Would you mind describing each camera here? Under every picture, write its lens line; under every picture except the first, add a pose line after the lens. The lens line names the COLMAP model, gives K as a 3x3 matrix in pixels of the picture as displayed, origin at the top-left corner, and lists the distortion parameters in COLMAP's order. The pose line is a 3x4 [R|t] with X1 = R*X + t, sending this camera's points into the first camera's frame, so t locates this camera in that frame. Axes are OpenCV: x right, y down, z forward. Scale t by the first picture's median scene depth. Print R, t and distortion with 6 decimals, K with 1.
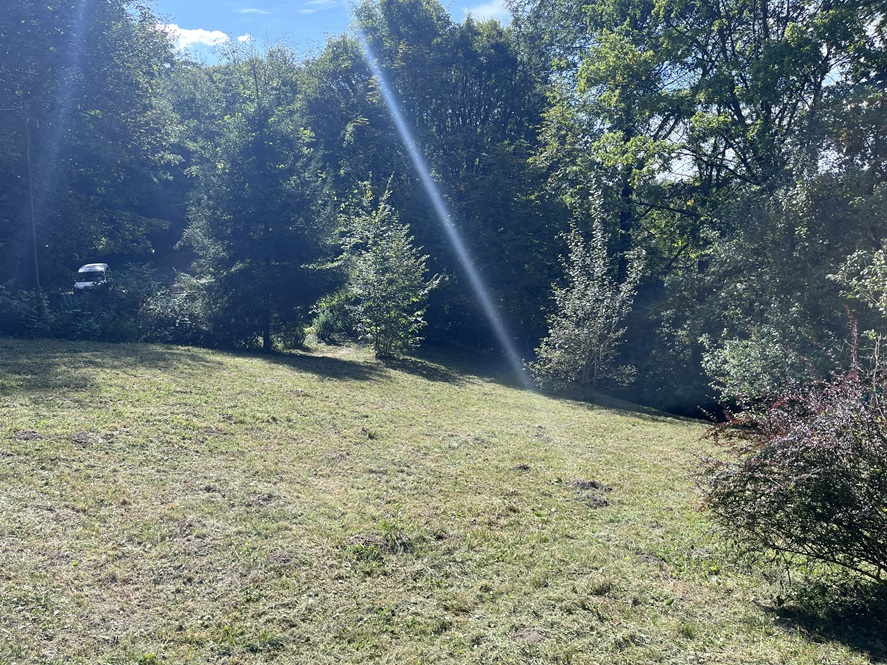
lens RADIAL K [[665.8, 0, 443.4], [0, 665.8, 346.8], [0, 0, 1]] dist [0.027517, 0.000038]
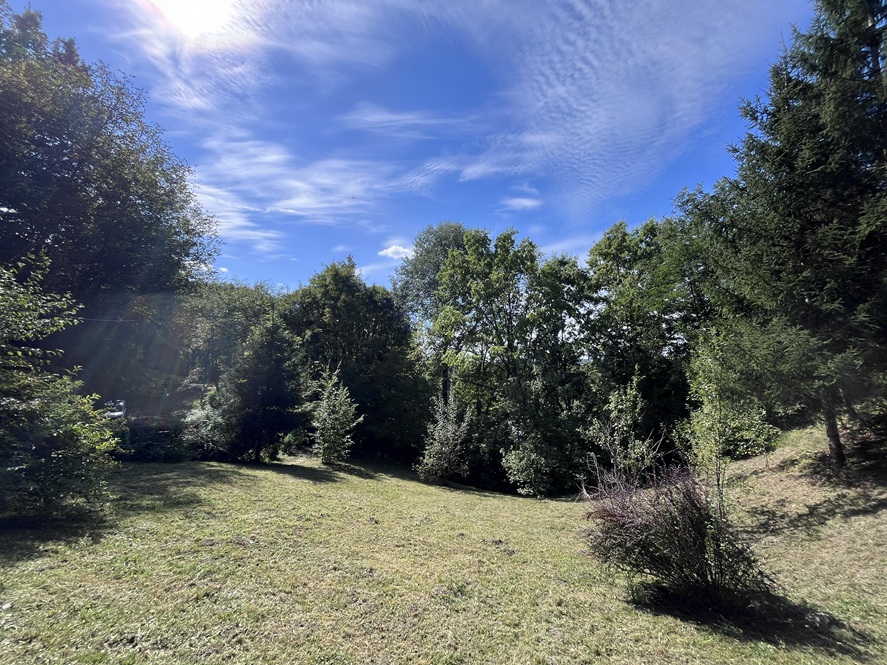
lens RADIAL K [[358.0, 0, 442.2], [0, 358.0, 331.5], [0, 0, 1]] dist [-0.003570, -0.000406]
pose [[0.953714, 0.074745, 0.291278, -0.119010], [0.018038, 0.952654, -0.303522, -0.027761], [-0.300174, 0.294728, 0.907211, -0.038881]]
